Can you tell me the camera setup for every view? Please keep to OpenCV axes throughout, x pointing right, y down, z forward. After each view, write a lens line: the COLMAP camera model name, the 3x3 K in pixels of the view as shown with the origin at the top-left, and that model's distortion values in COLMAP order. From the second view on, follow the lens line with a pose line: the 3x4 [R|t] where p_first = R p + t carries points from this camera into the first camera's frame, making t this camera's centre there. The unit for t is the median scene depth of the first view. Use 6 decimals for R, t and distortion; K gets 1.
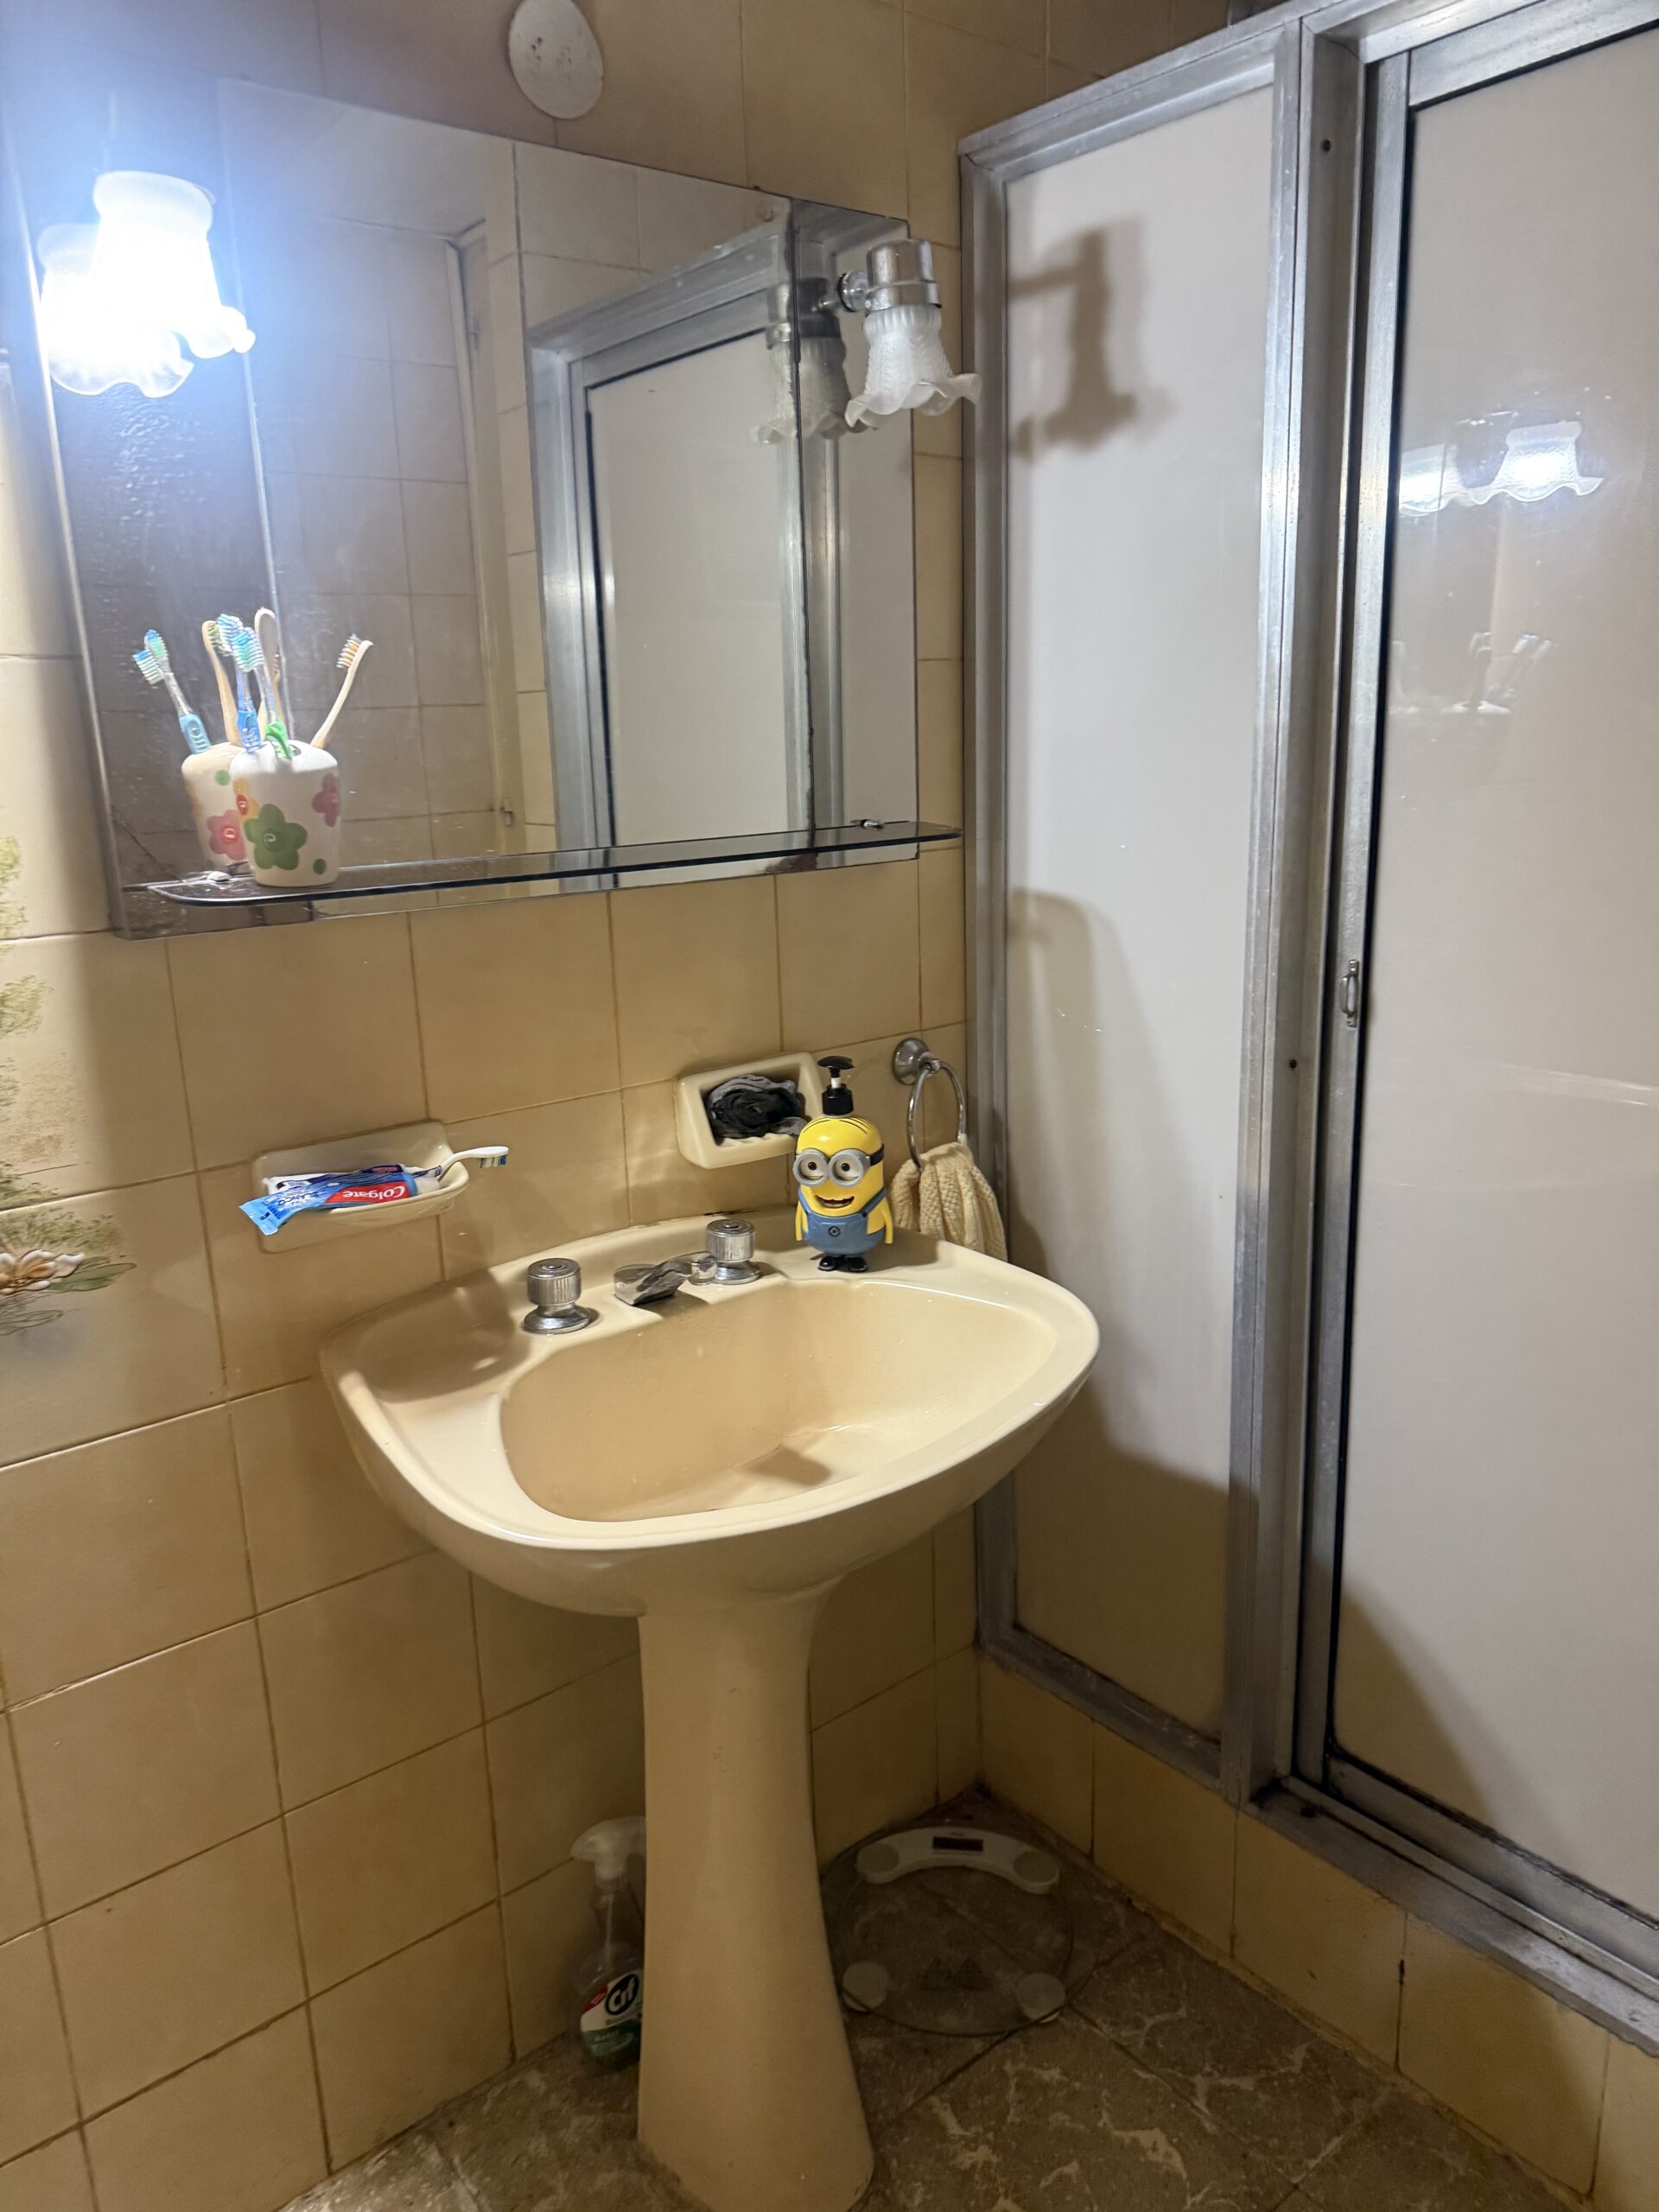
lens RADIAL K [[1581.2, 0, 829.5], [0, 1581.2, 1106.0], [0, 0, 1]] dist [0.008487, -0.001421]
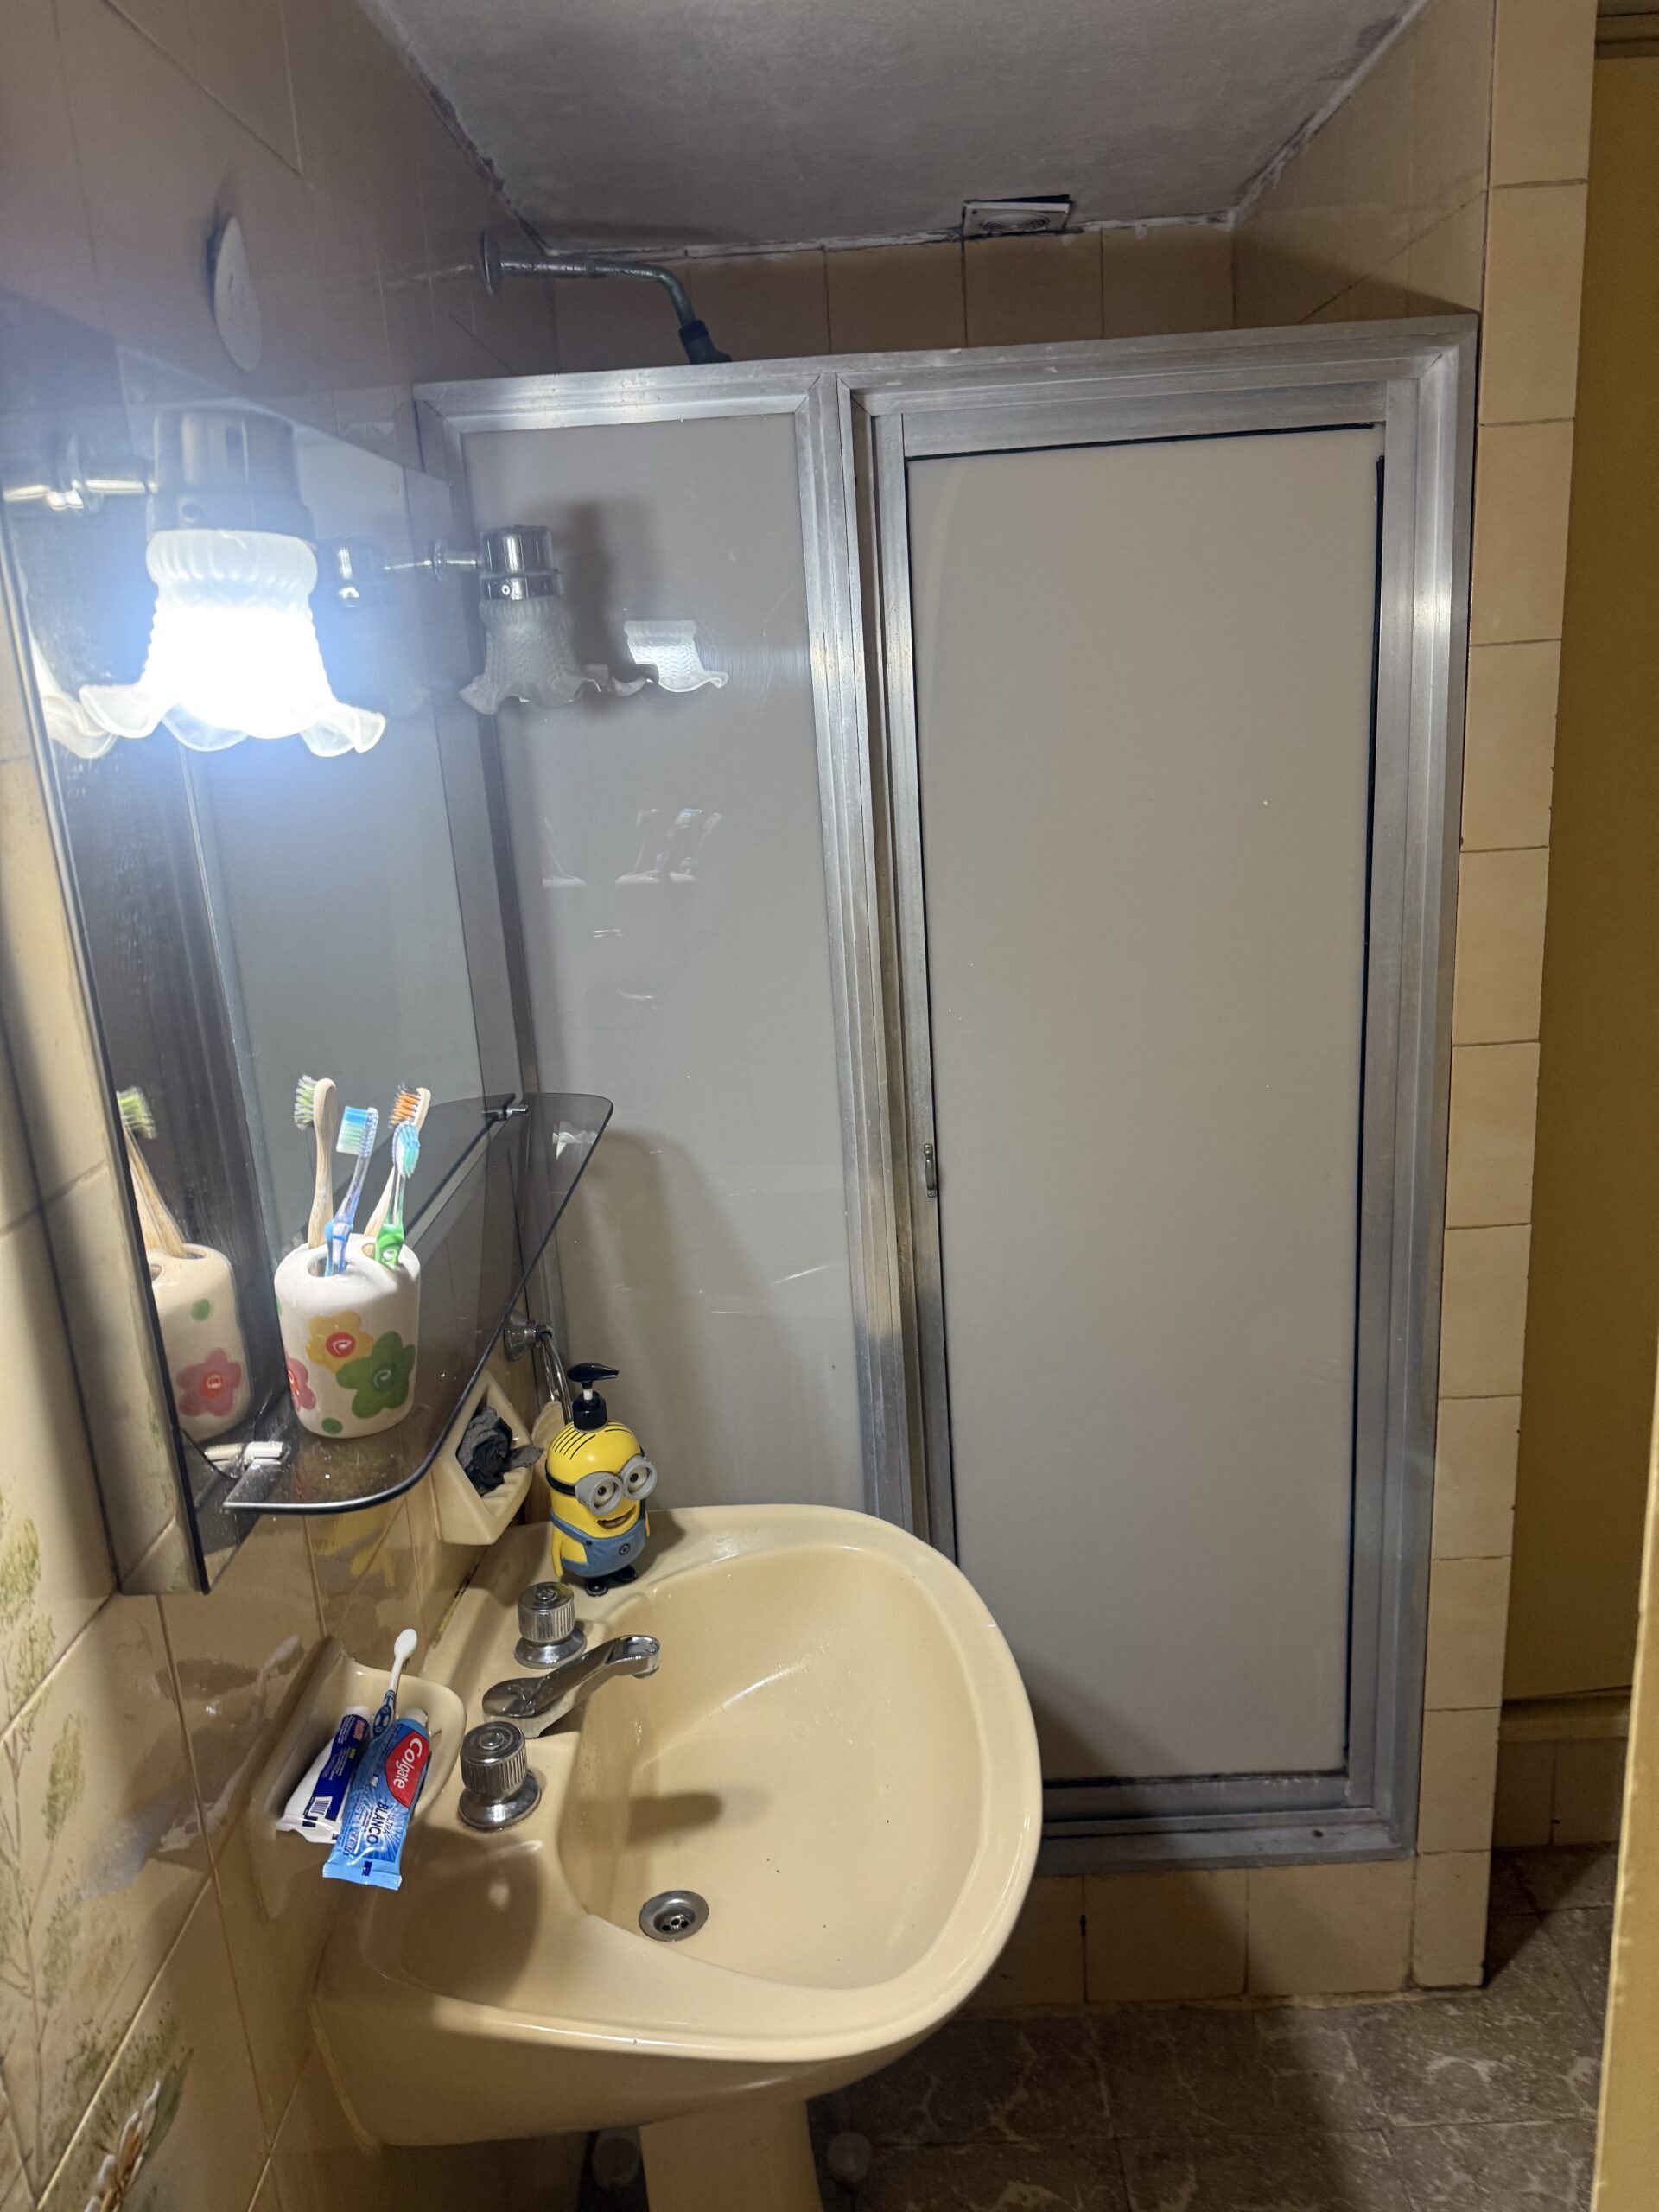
lens RADIAL K [[1501.3, 0, 822.2], [0, 1501.3, 1036.6], [0, 0, 1]] dist [-0.001310, -0.033696]
pose [[0.656947, -0.178837, 0.732419, -0.520130], [0.221877, 0.974299, 0.038884, -0.226232], [-0.720549, 0.136962, 0.679742, 0.273397]]
